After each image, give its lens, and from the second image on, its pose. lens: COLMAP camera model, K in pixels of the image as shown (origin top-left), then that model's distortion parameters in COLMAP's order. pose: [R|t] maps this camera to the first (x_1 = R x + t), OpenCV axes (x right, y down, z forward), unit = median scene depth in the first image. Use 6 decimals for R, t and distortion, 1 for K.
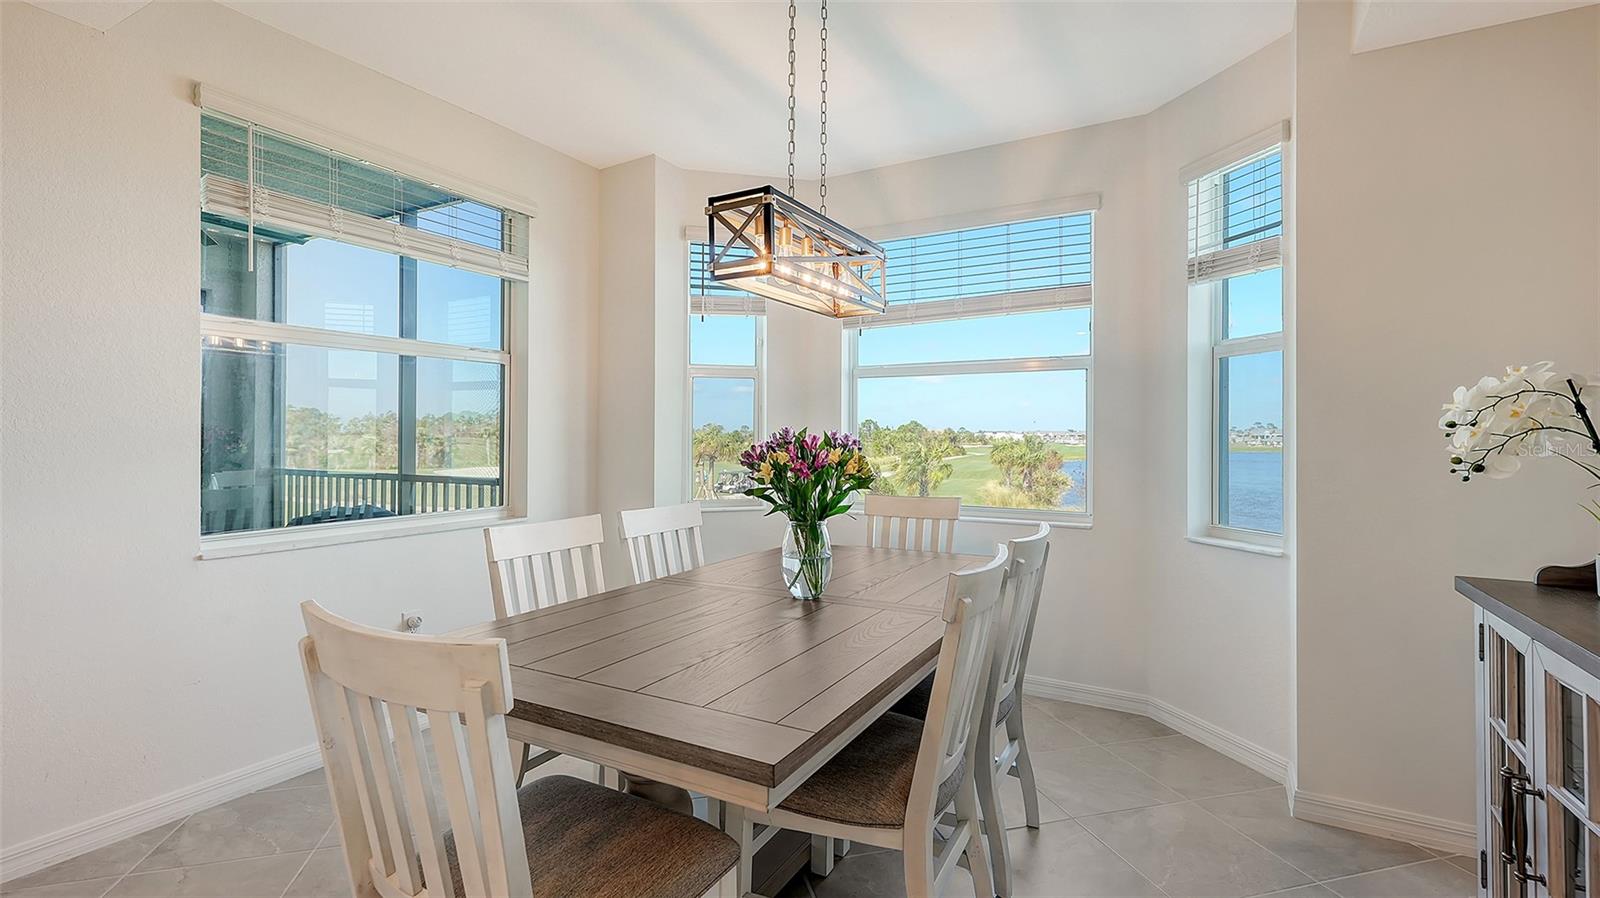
lens RADIAL K [[711.8, 0, 792.2], [0, 711.8, 438.6], [0, 0, 1]] dist [0.016622, -0.002775]
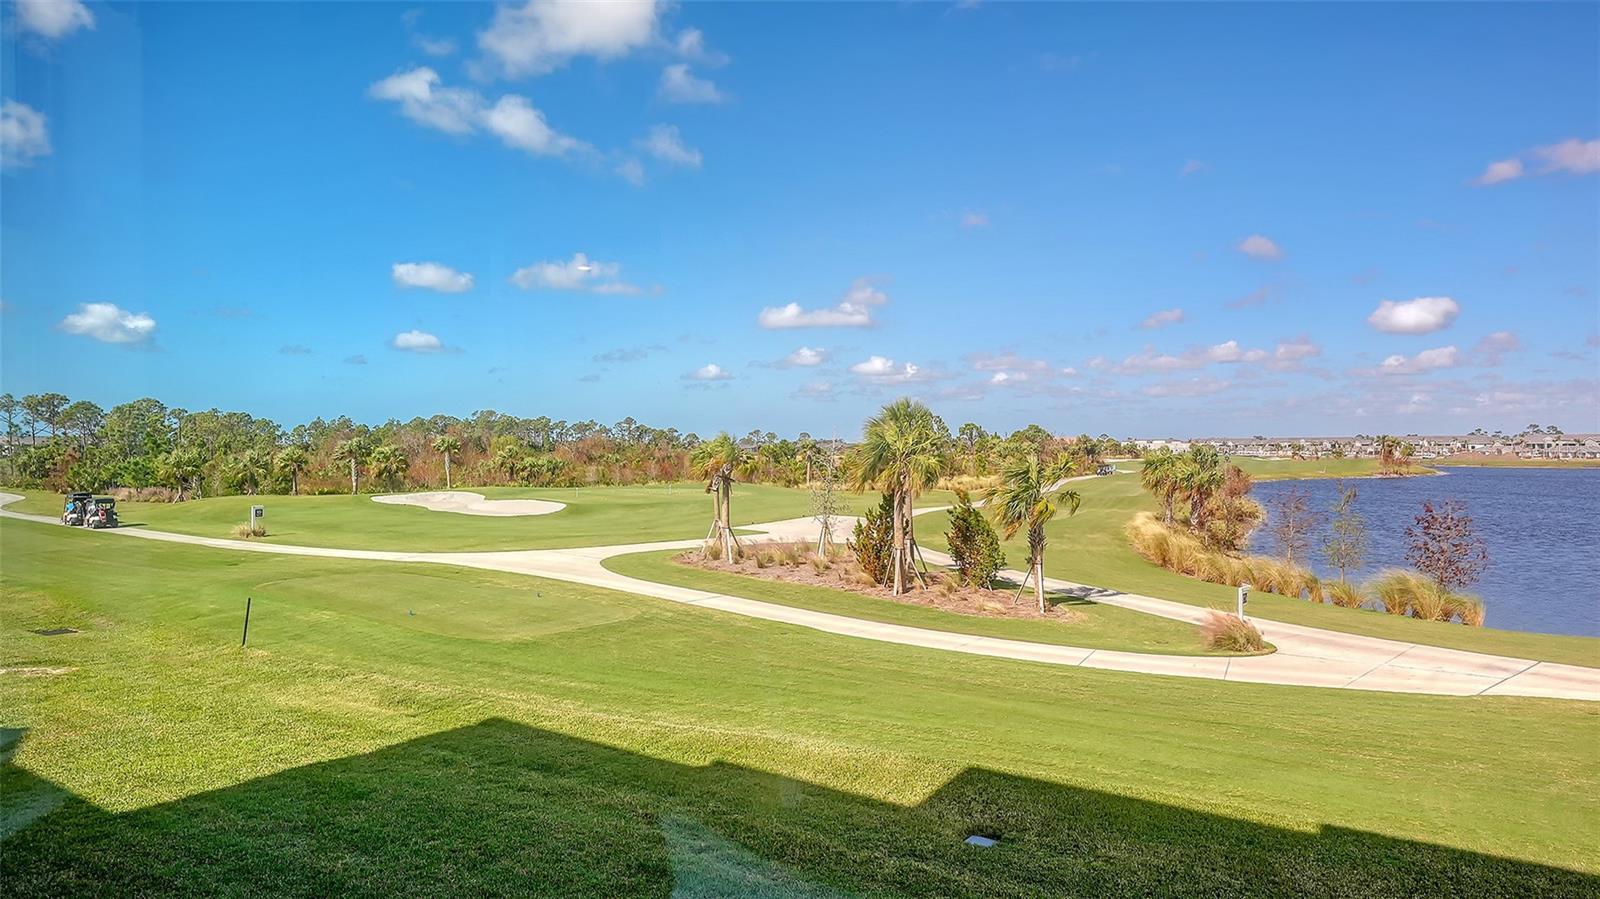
lens RADIAL K [[980.3, 0, 798.0], [0, 980.3, 433.7], [0, 0, 1]] dist [-0.003541, 0.002913]
pose [[0.997690, -0.004809, -0.067764, 0.177616], [0.003639, 0.999842, -0.017380, -0.005598], [0.067837, 0.017094, 0.997550, 0.529436]]
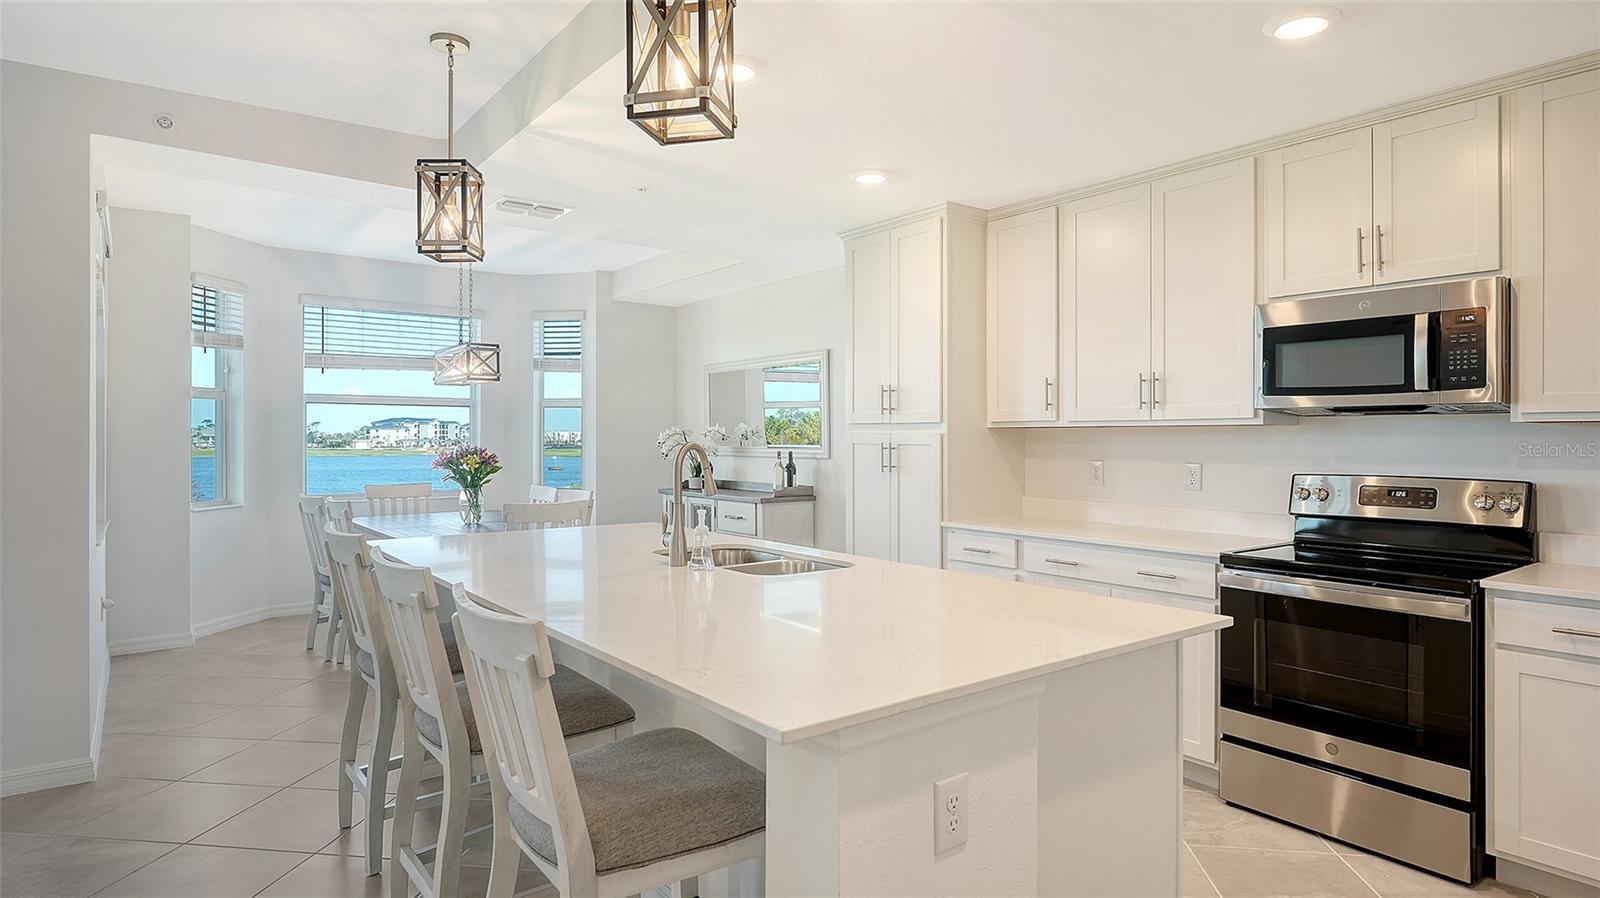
lens RADIAL K [[863.4, 0, 803.7], [0, 863.4, 445.4], [0, 0, 1]] dist [-0.001820, 0.000679]
pose [[0.379149, -0.009194, 0.925290, -1.340153], [0.003028, 0.999958, 0.008695, -0.021818], [-0.925331, -0.000495, 0.379160, -0.601194]]
